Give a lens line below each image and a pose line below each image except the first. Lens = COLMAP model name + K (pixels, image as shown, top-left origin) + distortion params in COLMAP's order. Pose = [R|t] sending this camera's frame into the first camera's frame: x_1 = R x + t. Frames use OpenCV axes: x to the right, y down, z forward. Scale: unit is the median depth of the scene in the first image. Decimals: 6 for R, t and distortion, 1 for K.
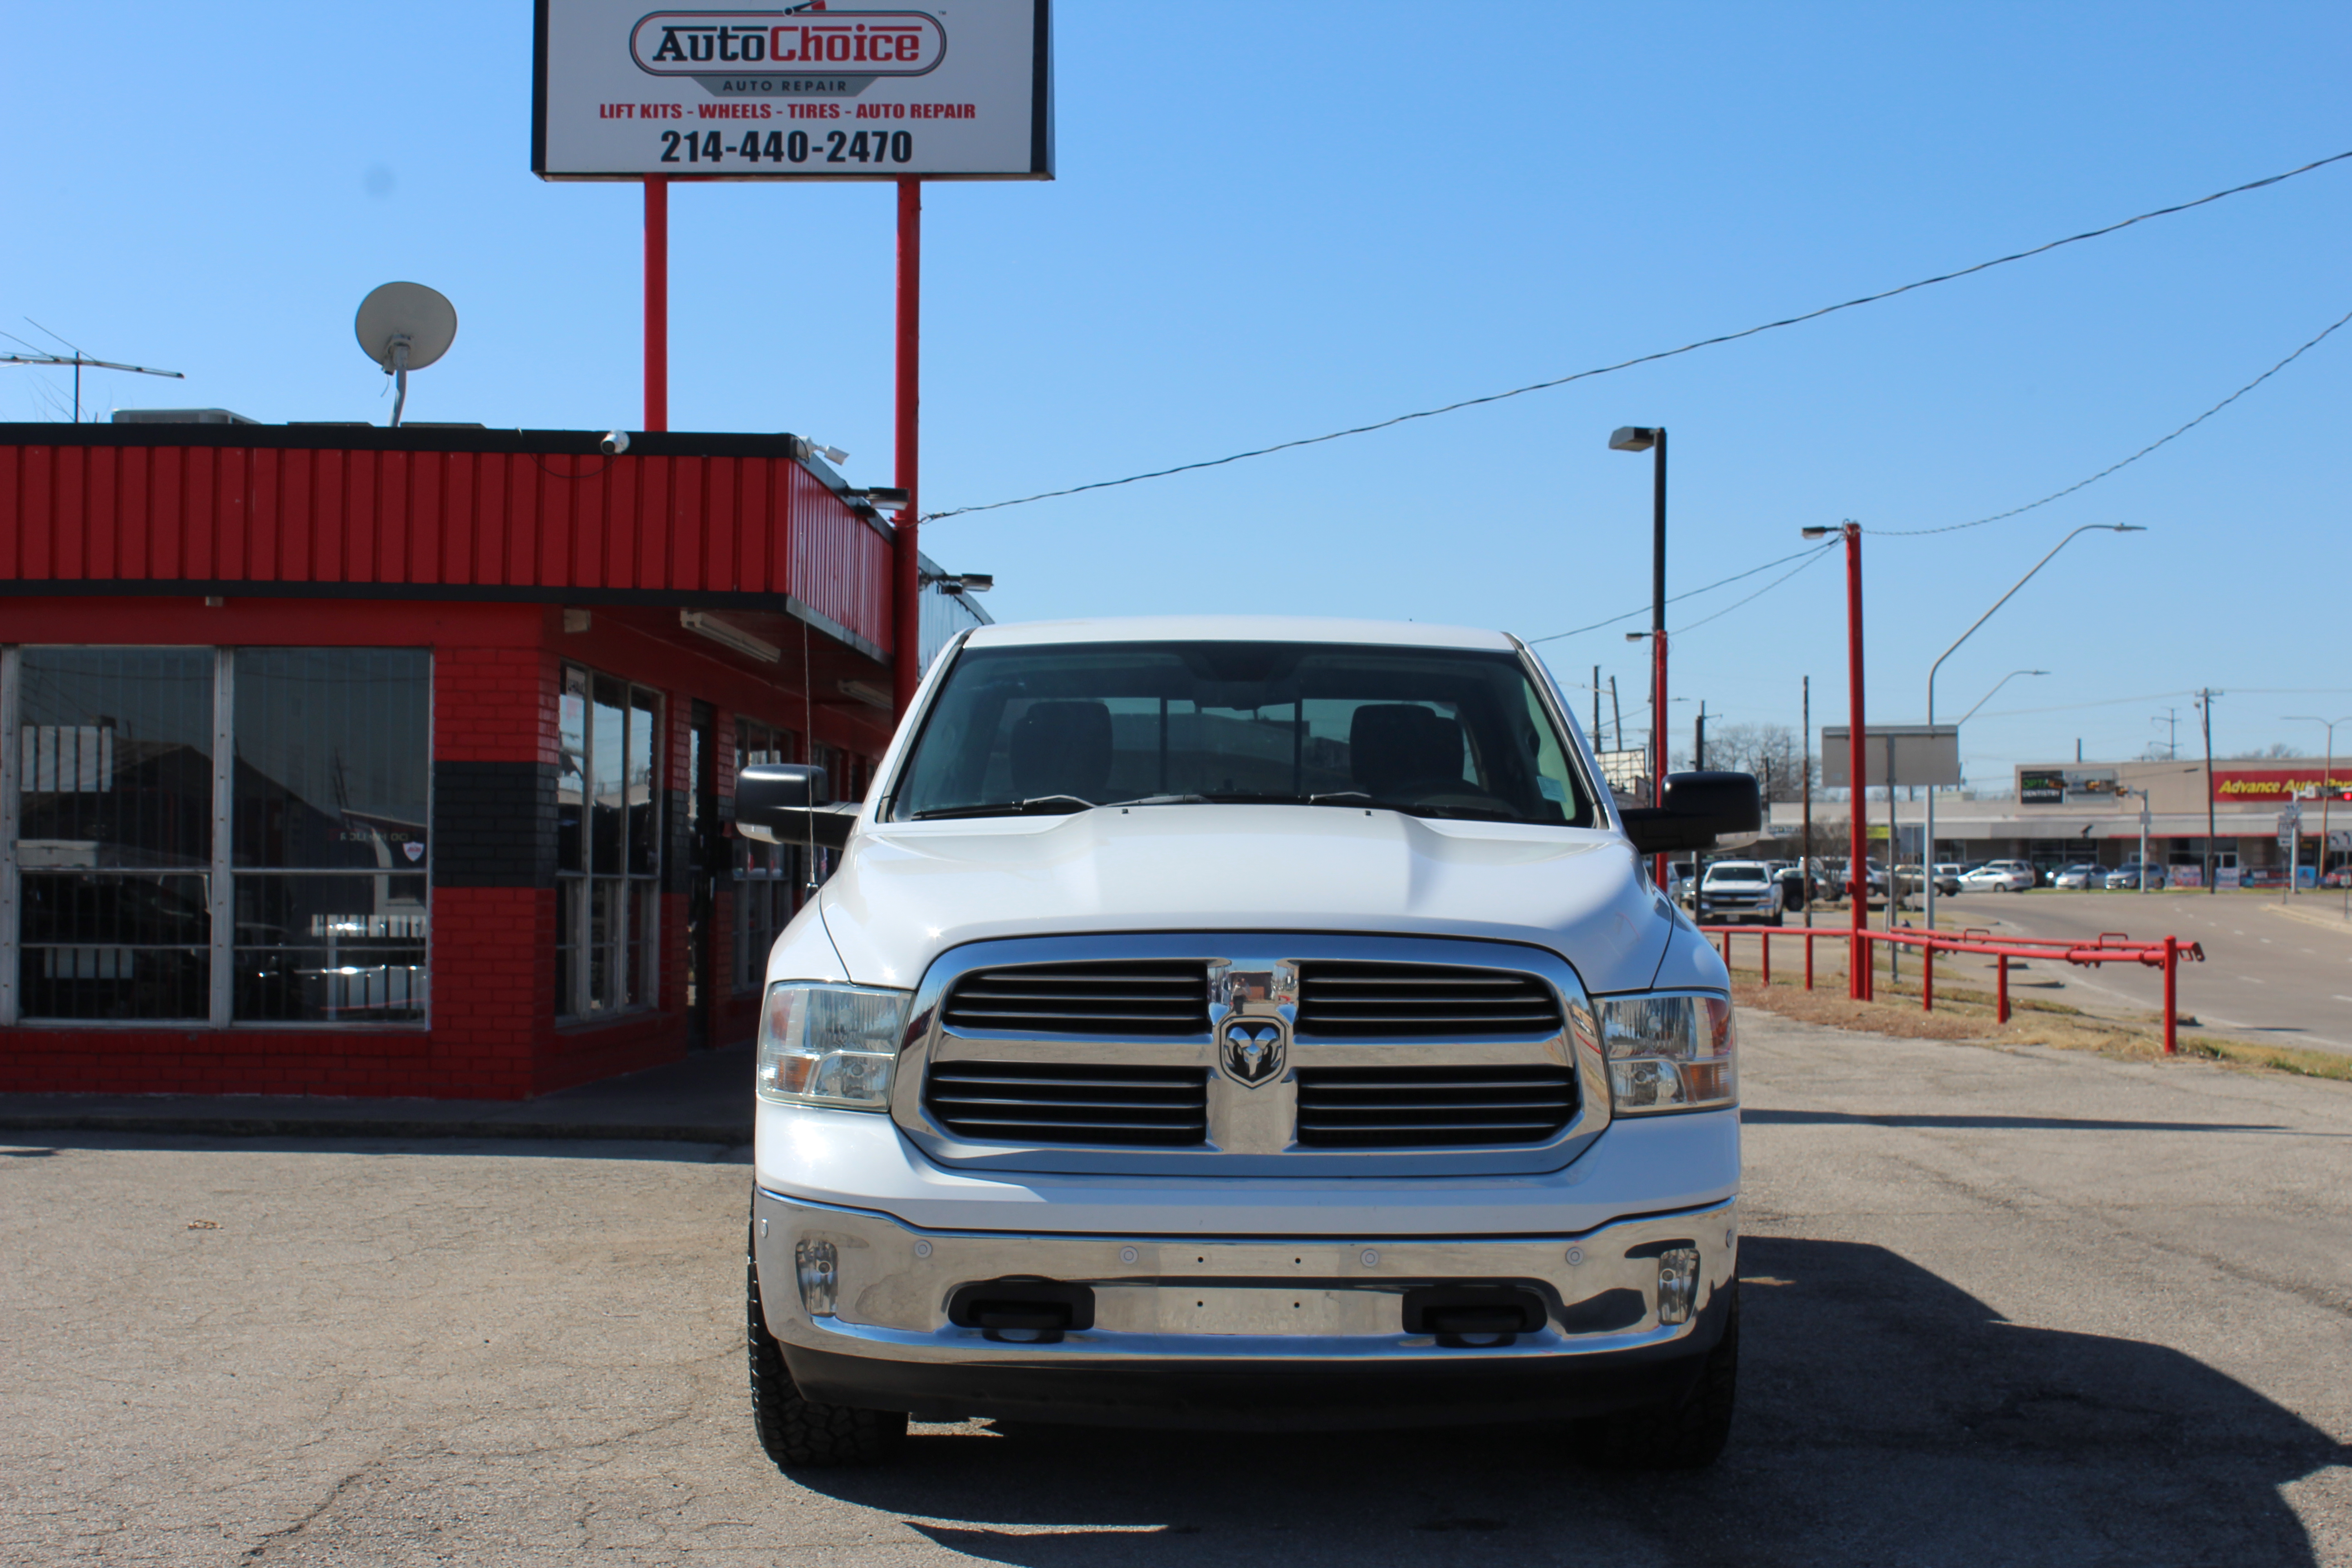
lens RADIAL K [[3219.5, 0, 1176.0], [0, 3219.5, 784.0], [0, 0, 1]] dist [-0.045435, -0.028843]
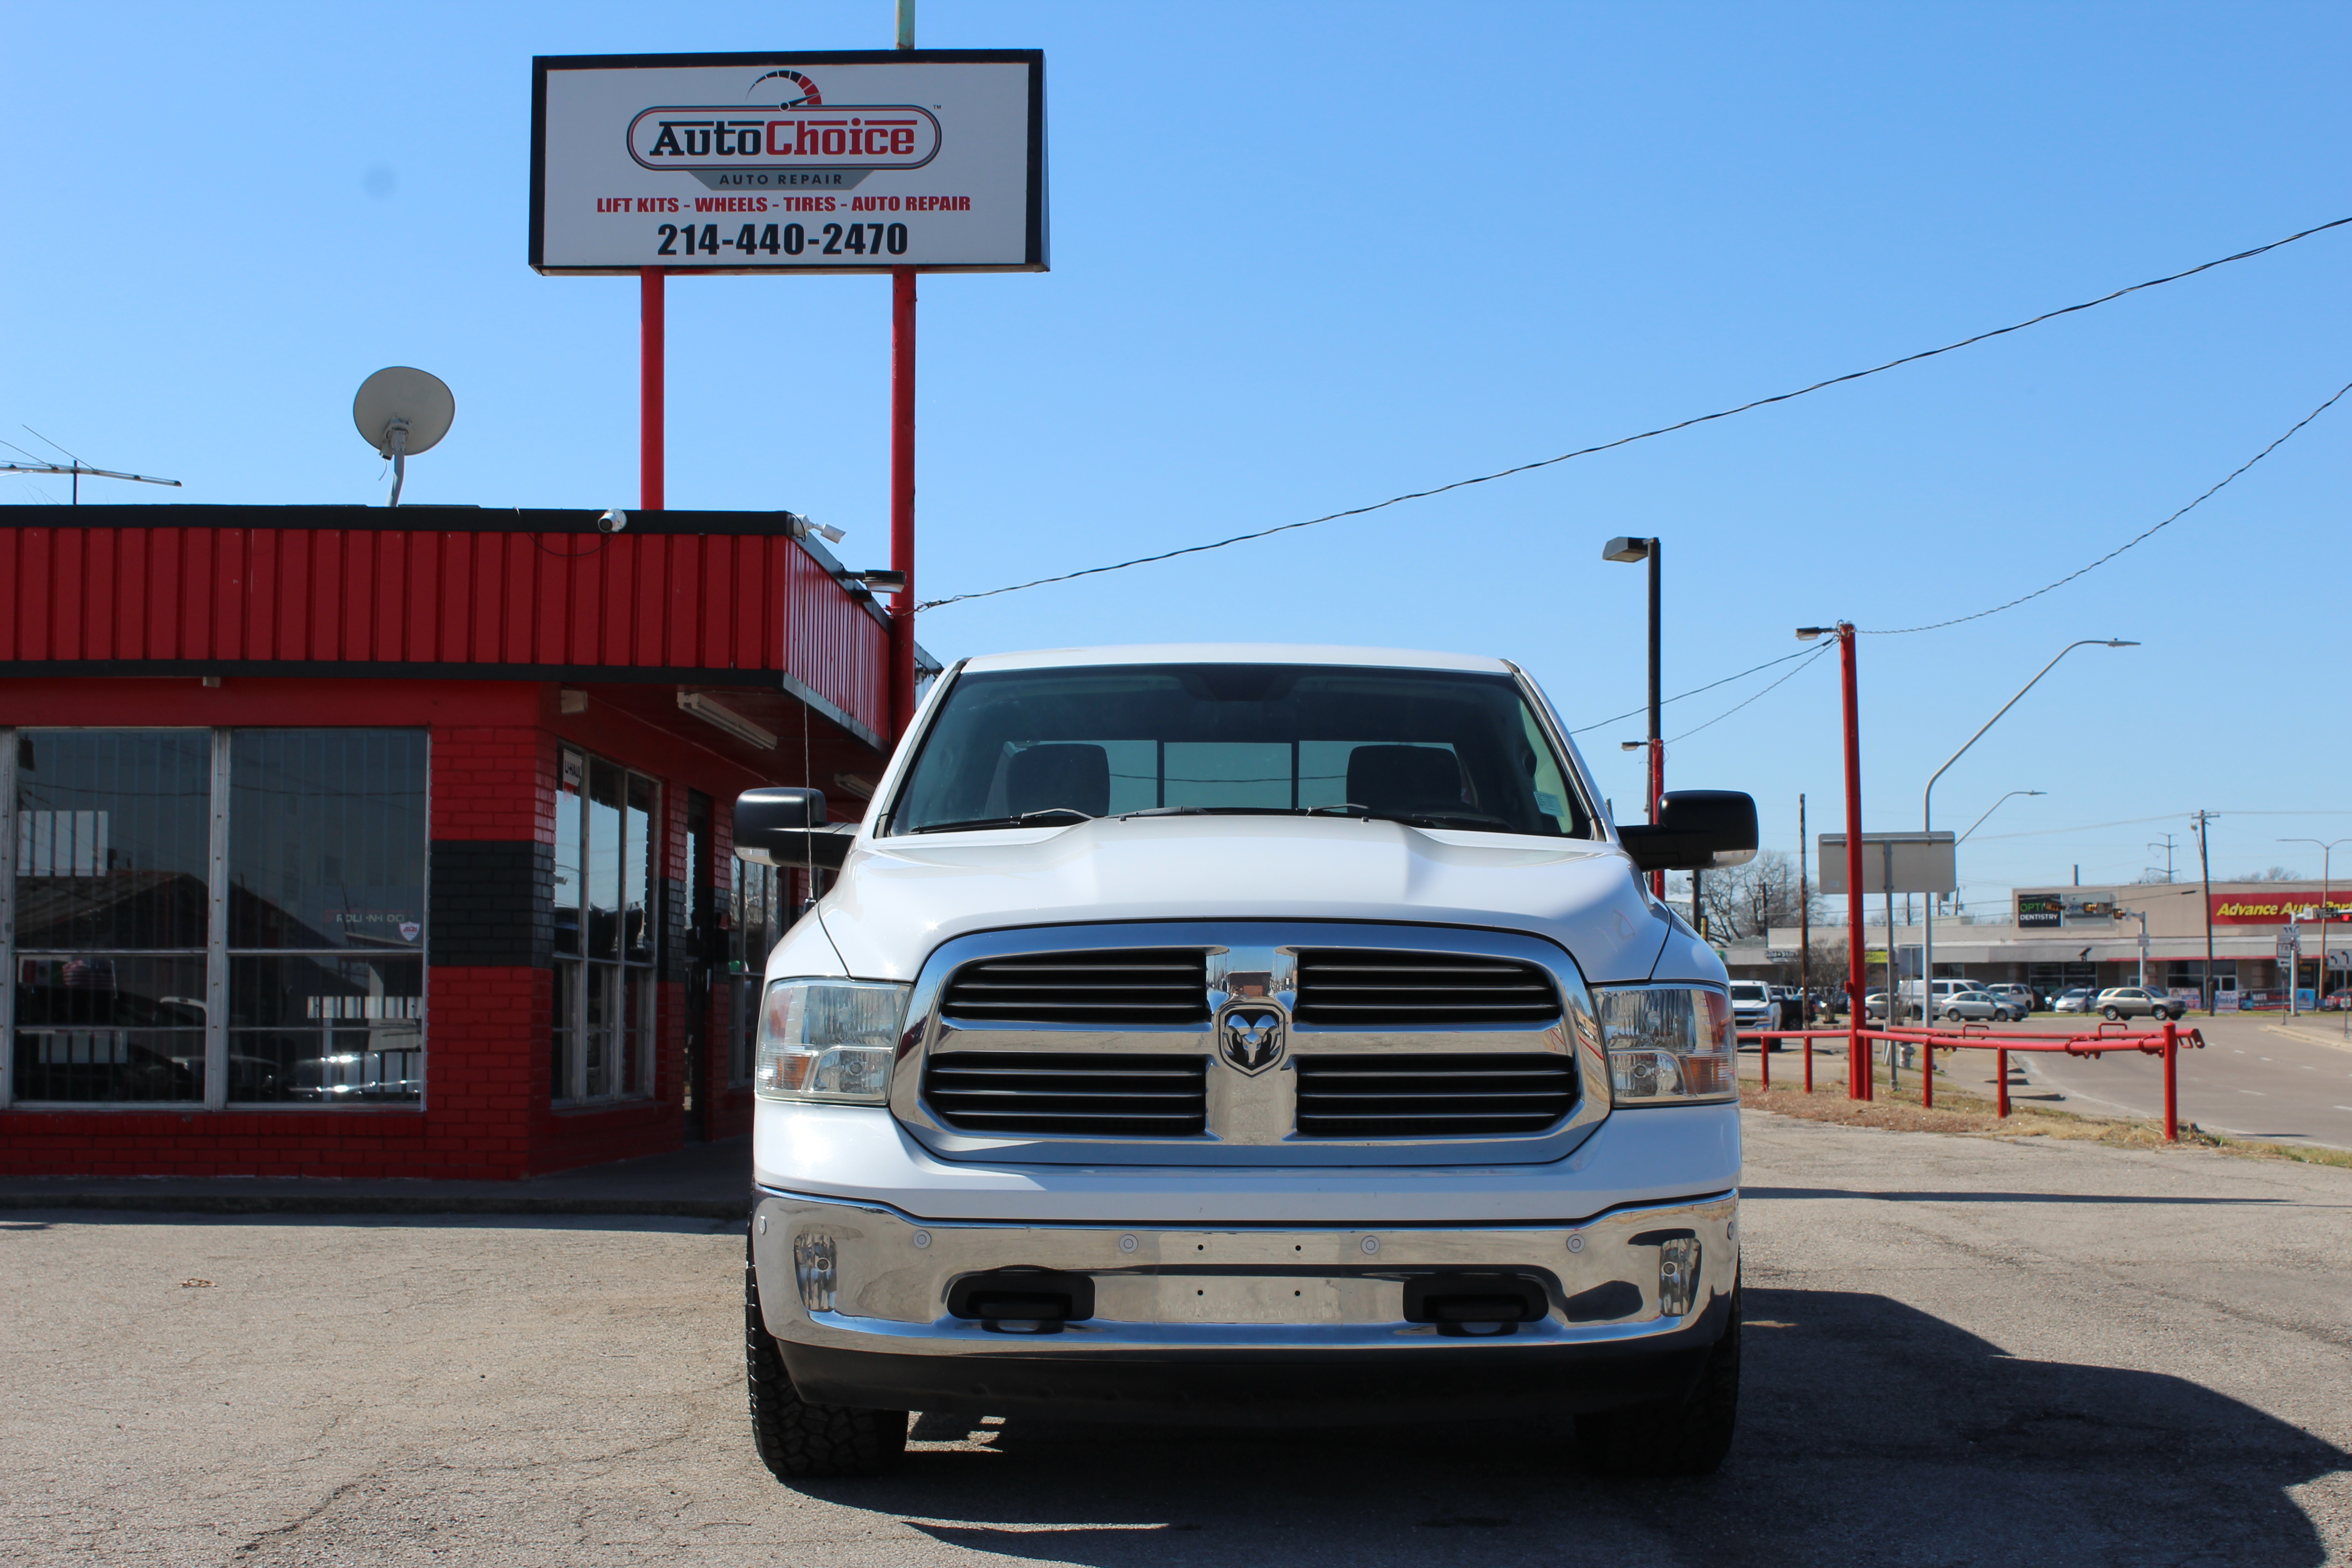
lens RADIAL K [[3223.4, 0, 1176.0], [0, 3223.4, 784.0], [0, 0, 1]] dist [-0.045666, -0.031447]
pose [[0.999987, -0.004843, 0.001349, -0.000216], [0.004893, 0.999183, -0.040112, 0.015751], [-0.001154, 0.040118, 0.999194, -0.001012]]
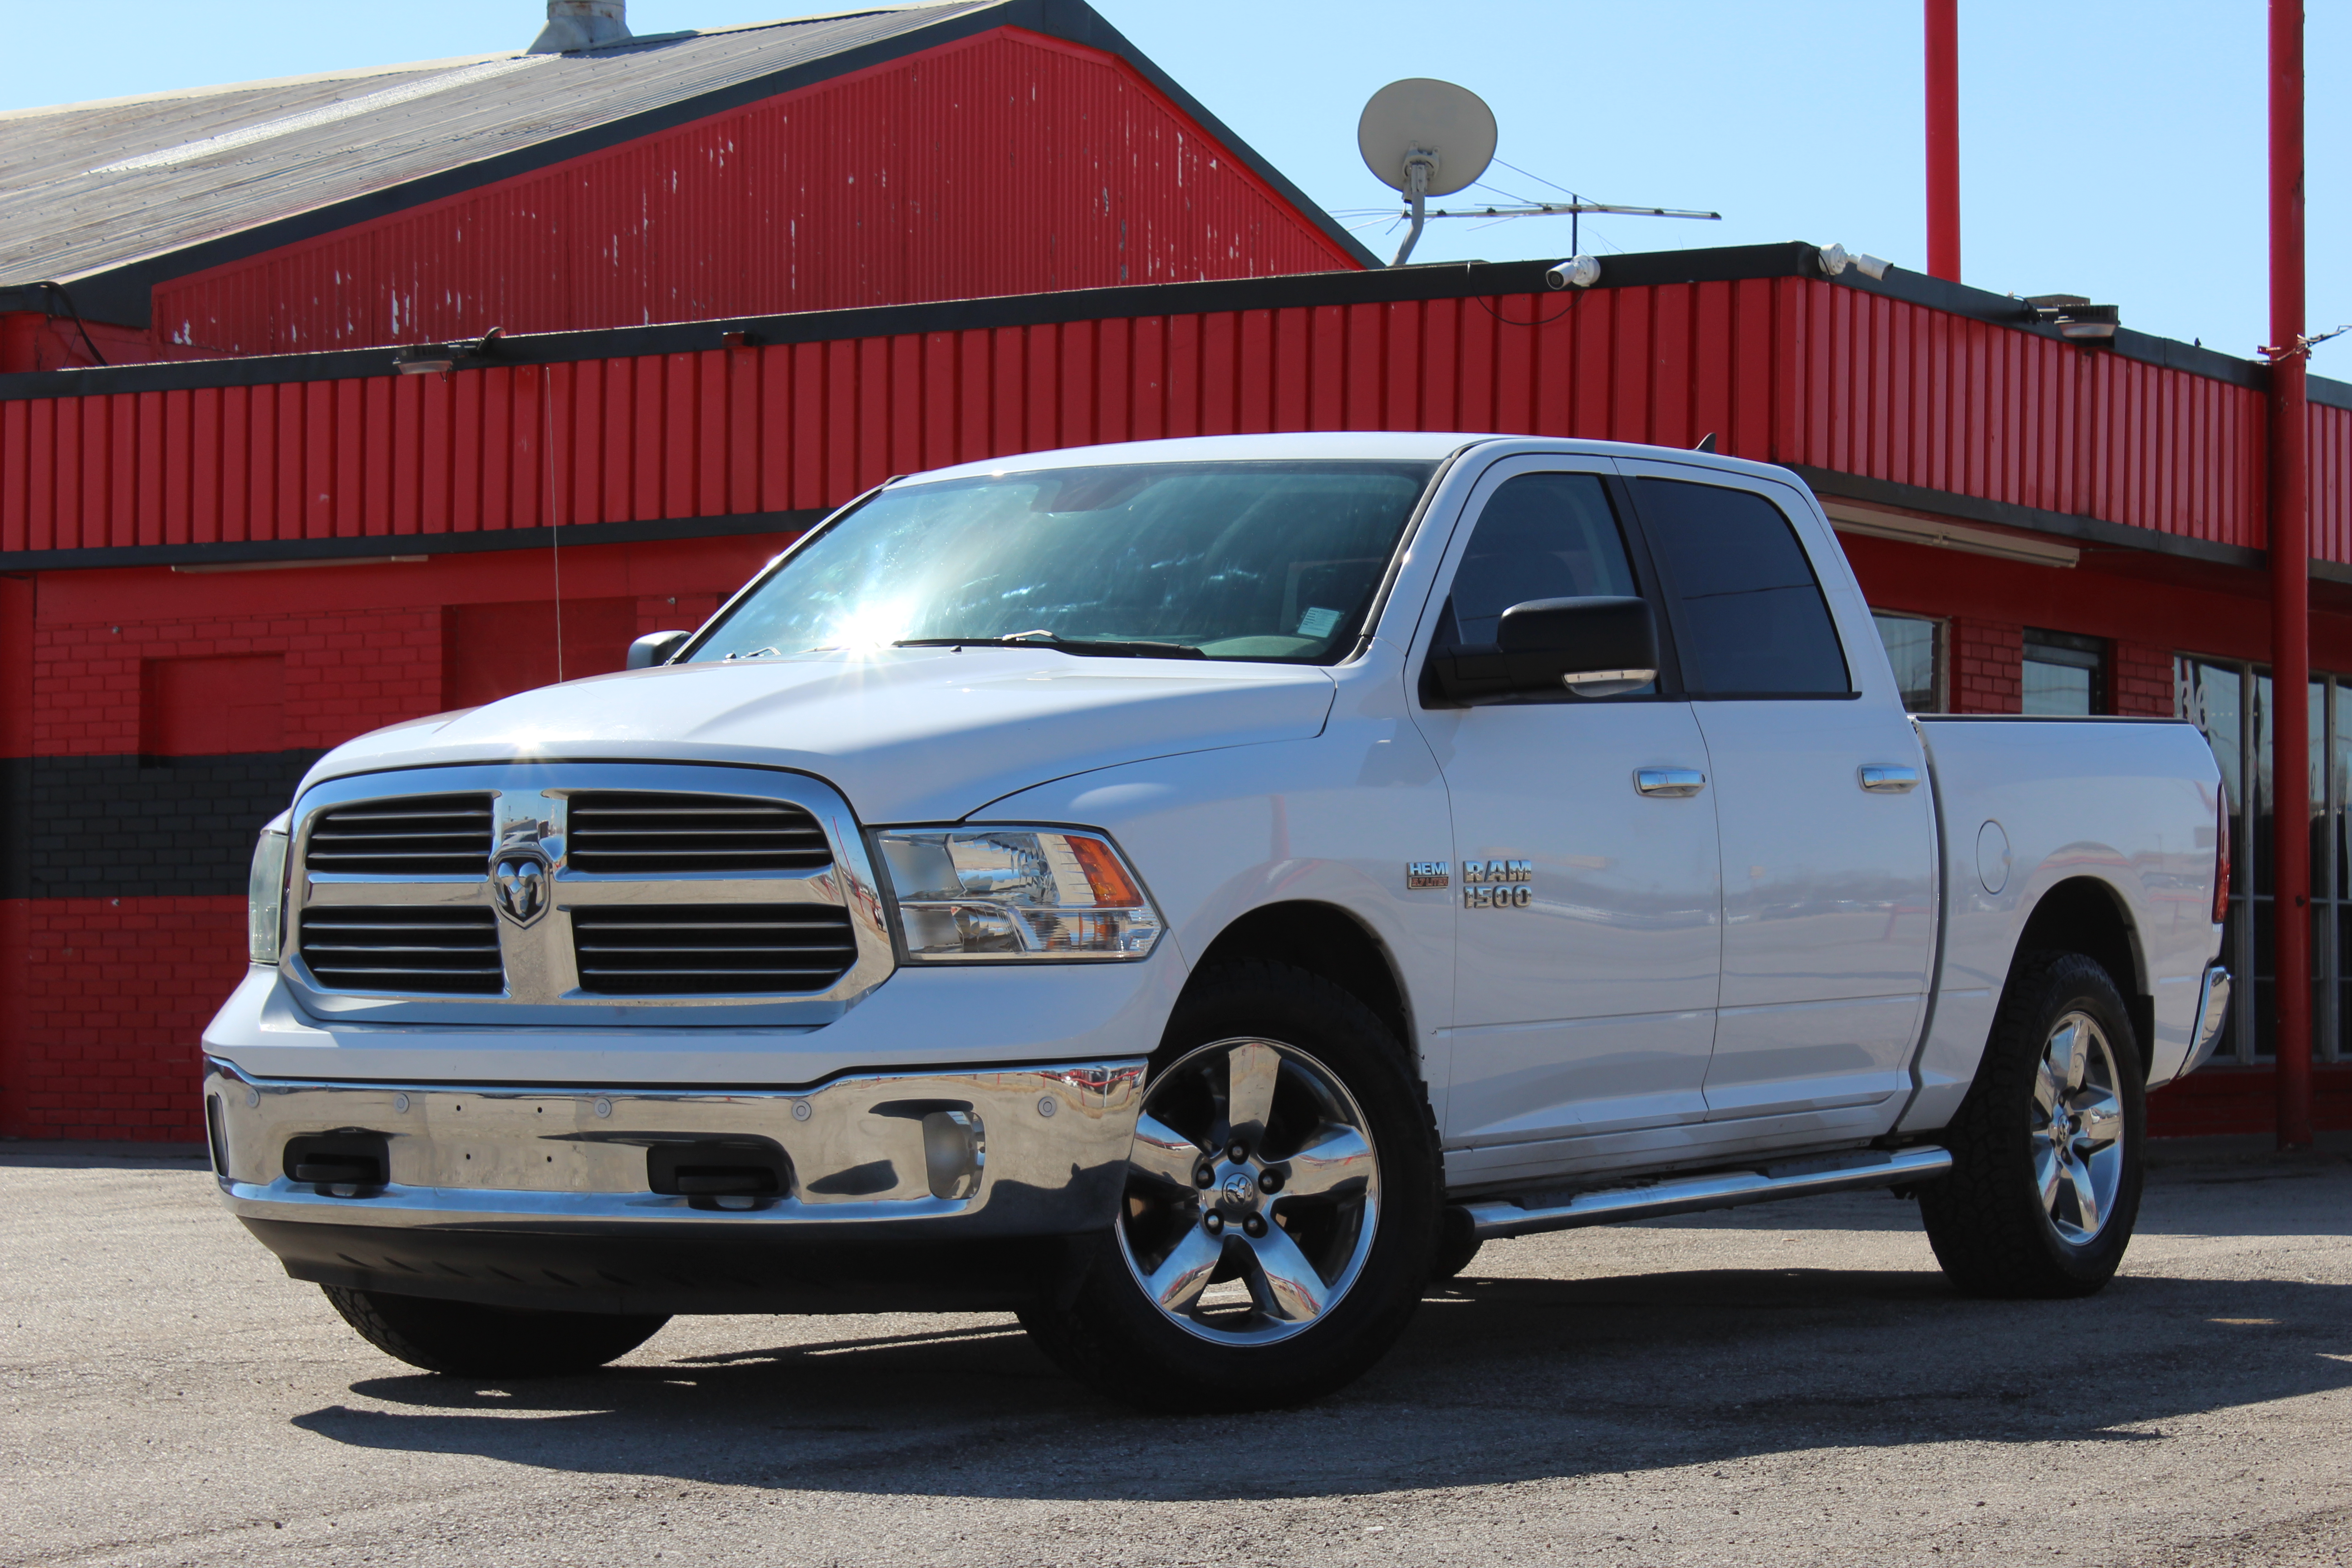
lens RADIAL K [[5238.7, 0, 1176.0], [0, 5238.7, 784.0], [0, 0, 1]] dist [0.031433, 0.154584]
pose [[0.848945, -0.023987, -0.527936, 0.356485], [0.016842, 0.999690, -0.018338, 0.030063], [0.528212, 0.006676, 0.849086, -0.071039]]
